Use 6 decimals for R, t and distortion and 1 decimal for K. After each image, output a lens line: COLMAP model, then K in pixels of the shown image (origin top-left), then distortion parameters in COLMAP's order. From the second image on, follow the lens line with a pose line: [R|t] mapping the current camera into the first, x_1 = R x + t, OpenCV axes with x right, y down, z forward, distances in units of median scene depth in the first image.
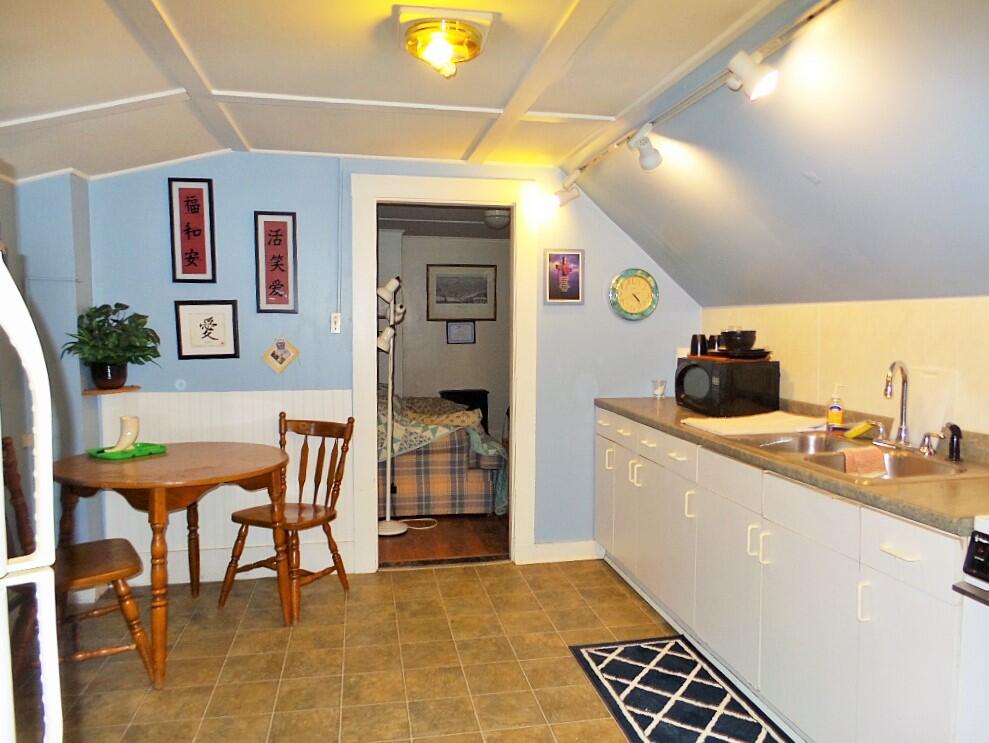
lens RADIAL K [[679.5, 0, 497.6], [0, 679.5, 373.3], [0, 0, 1]] dist [-0.005918, 0.000531]
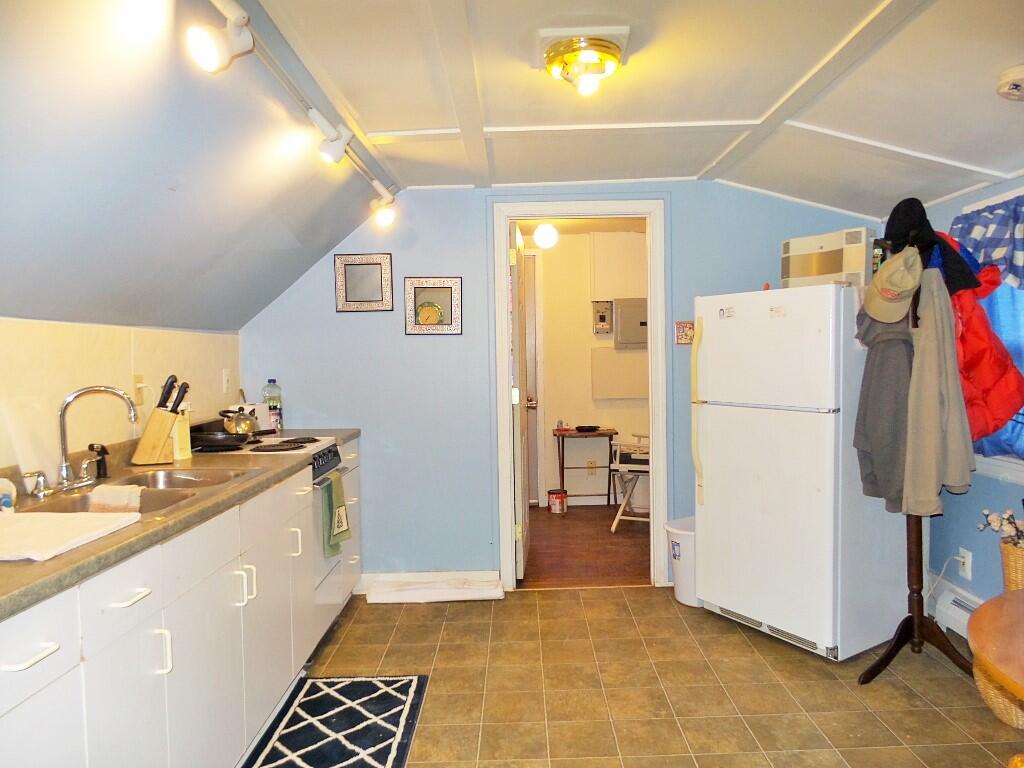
lens RADIAL K [[703.5, 0, 515.2], [0, 703.5, 385.9], [0, 0, 1]] dist [-0.005918, 0.000531]
pose [[-0.980569, 0.033474, 0.193295, -0.113263], [0.060856, 0.988629, 0.137509, -0.080184], [-0.186494, 0.146600, -0.971457, 1.014148]]
